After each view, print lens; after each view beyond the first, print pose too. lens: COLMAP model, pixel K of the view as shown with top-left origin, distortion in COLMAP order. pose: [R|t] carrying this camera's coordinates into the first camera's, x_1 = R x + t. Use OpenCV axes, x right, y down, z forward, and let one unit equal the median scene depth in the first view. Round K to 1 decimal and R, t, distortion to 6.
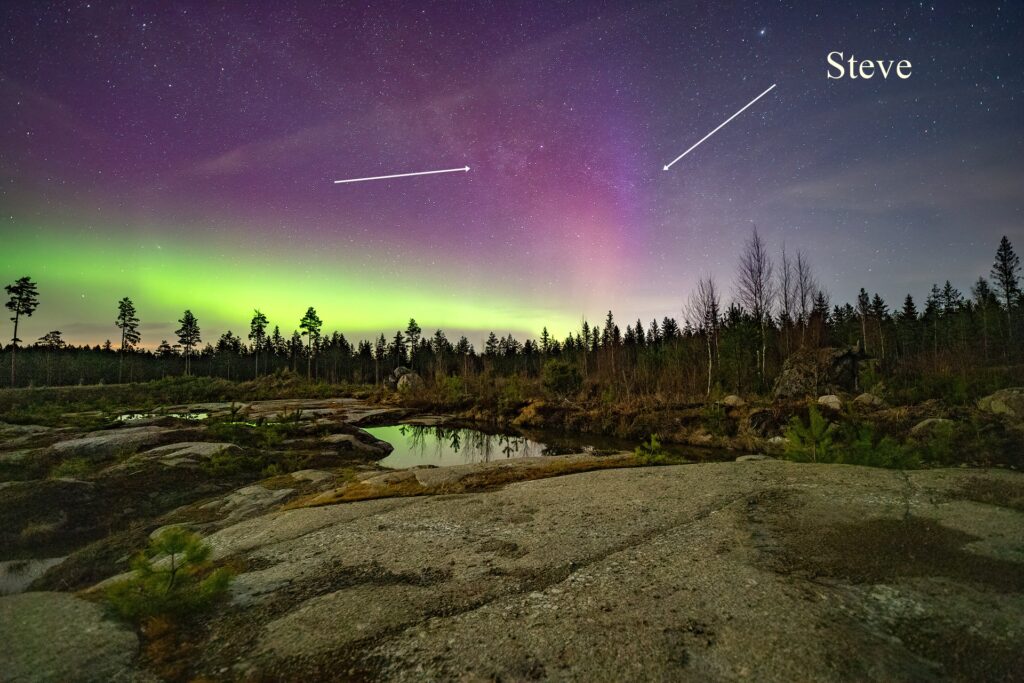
lens RADIAL K [[445.7, 0, 508.3], [0, 445.7, 345.3], [0, 0, 1]] dist [-0.003398, -0.003676]
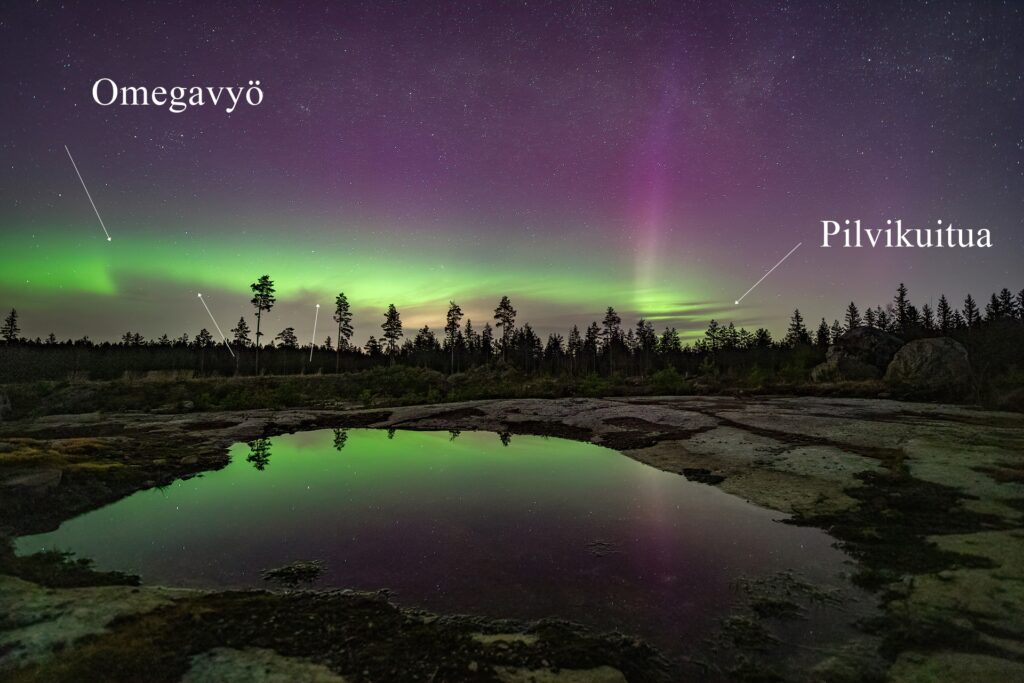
lens RADIAL K [[445.7, 0, 508.2], [0, 445.7, 340.6], [0, 0, 1]] dist [-0.003398, -0.003676]
pose [[0.937413, -0.011117, -0.348042, -0.737154], [0.006801, 0.999884, -0.013620, 0.116833], [0.348153, 0.010401, 0.937380, 0.876167]]
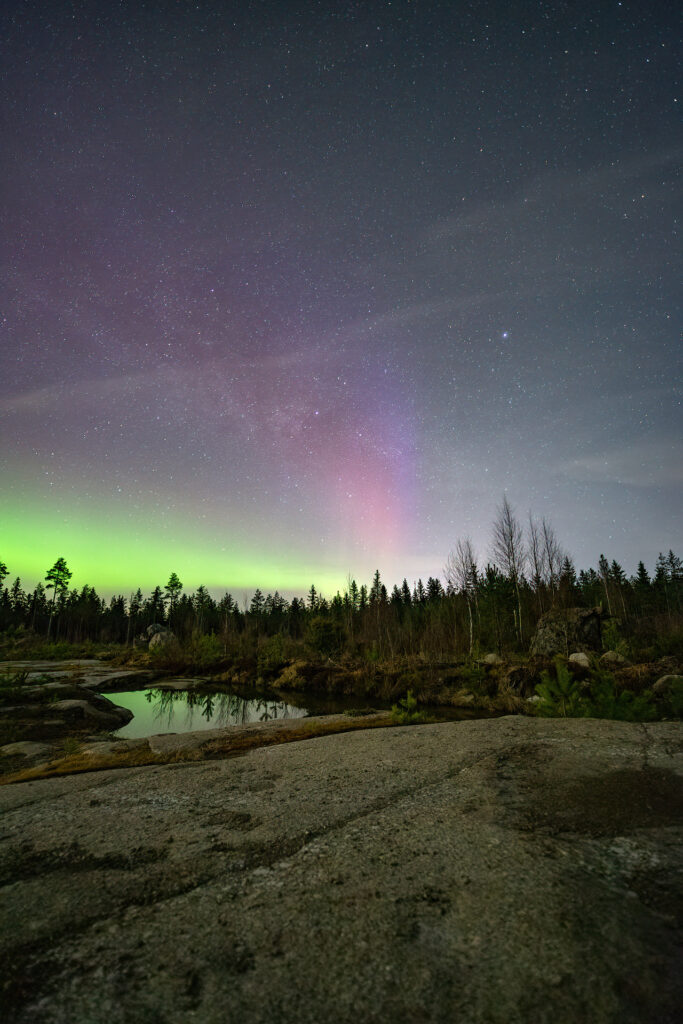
lens RADIAL K [[445.7, 0, 340.3], [0, 445.7, 508.8], [0, 0, 1]] dist [-0.003398, -0.003676]
pose [[0.989781, 0.043040, 0.135944, 0.007211], [-0.013708, 0.977665, -0.209720, 0.004955], [-0.141934, 0.205714, 0.968265, -0.001198]]
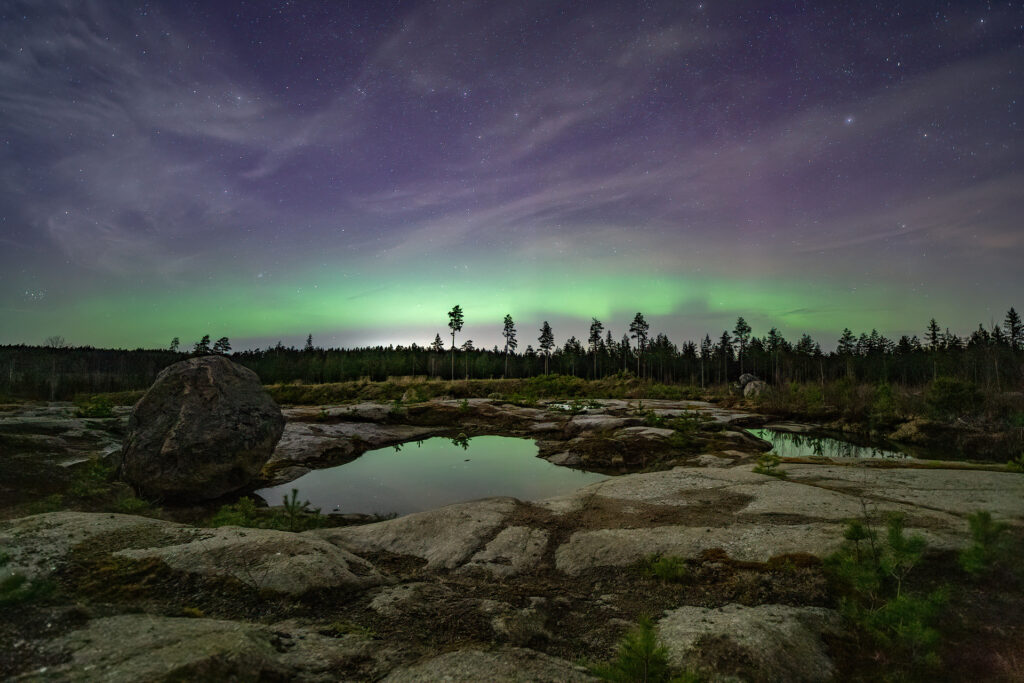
lens RADIAL K [[445.7, 0, 506.6], [0, 445.7, 345.7], [0, 0, 1]] dist [-0.003398, -0.003676]
pose [[0.773360, -0.016439, -0.633753, -0.017521], [0.018993, 0.999816, -0.002757, -0.049322], [0.633682, -0.009904, 0.773530, -0.328736]]
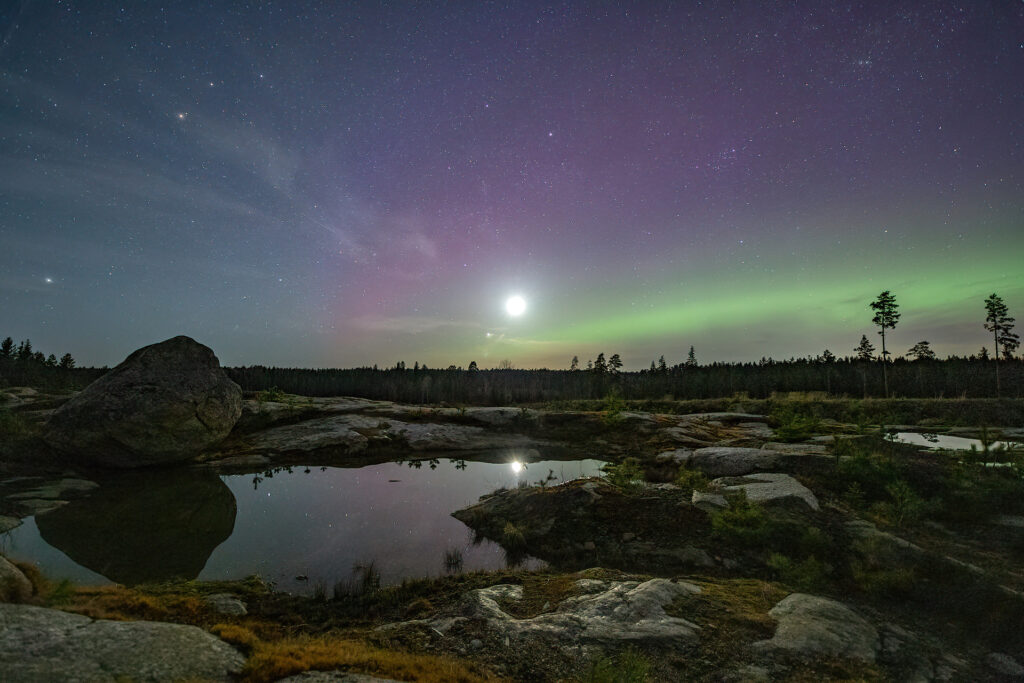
lens RADIAL K [[476.6, 0, 496.2], [0, 476.6, 329.6], [0, 0, 1]] dist [-0.007737, -0.003665]
pose [[0.012949, -0.102040, -0.994696, -0.009645], [0.045208, 0.993822, -0.101361, 0.028781], [0.998894, -0.043656, 0.017482, 0.279371]]
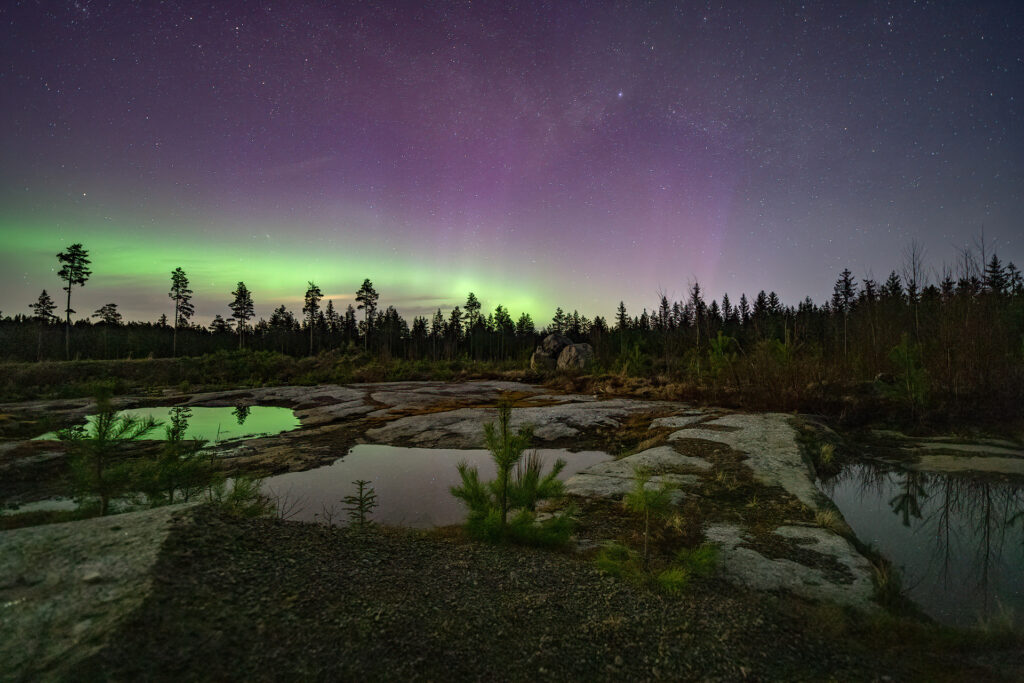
lens RADIAL K [[445.7, 0, 509.0], [0, 445.7, 344.3], [0, 0, 1]] dist [-0.003398, -0.003676]
pose [[0.996659, 0.010945, -0.080933, -0.454893], [-0.007698, 0.999157, 0.040316, 0.067033], [0.081306, -0.039558, 0.995904, 0.601011]]
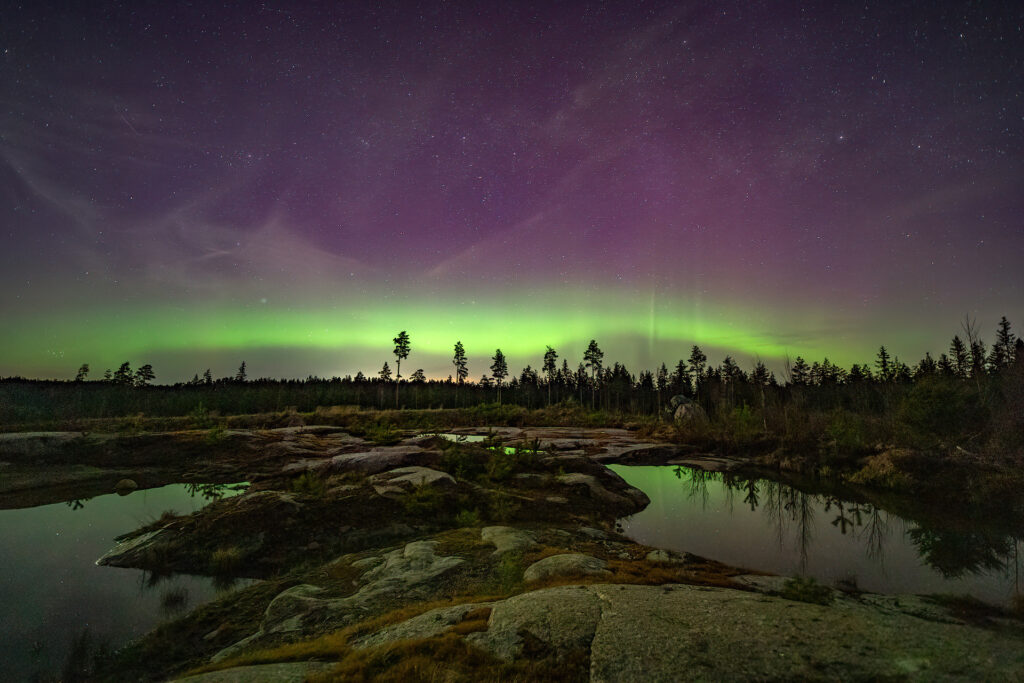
lens RADIAL K [[445.7, 0, 507.1], [0, 445.7, 345.2], [0, 0, 1]] dist [-0.003398, -0.003676]
pose [[0.814817, -0.057985, -0.576811, -0.009601], [0.017078, 0.996954, -0.076096, 0.019069], [0.579467, 0.052154, 0.813326, 0.163110]]
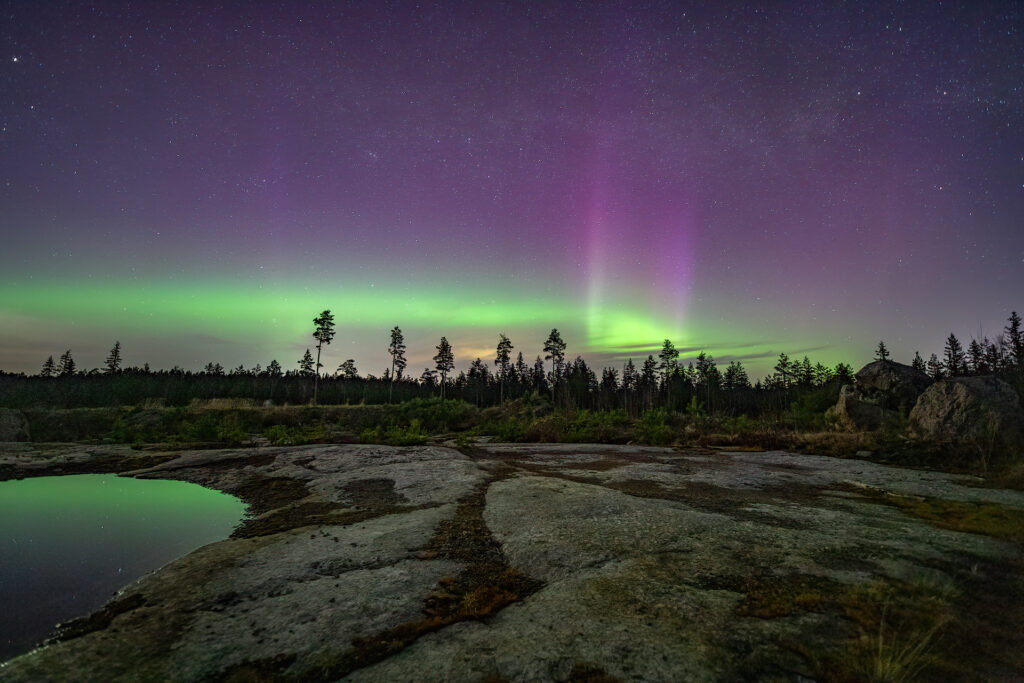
lens RADIAL K [[445.7, 0, 508.5], [0, 445.7, 348.4], [0, 0, 1]] dist [-0.003398, -0.003676]
pose [[0.878105, -0.028883, -0.477595, -0.589987], [-0.005274, 0.997531, -0.070023, 0.114135], [0.478438, 0.064006, 0.875785, 1.028184]]
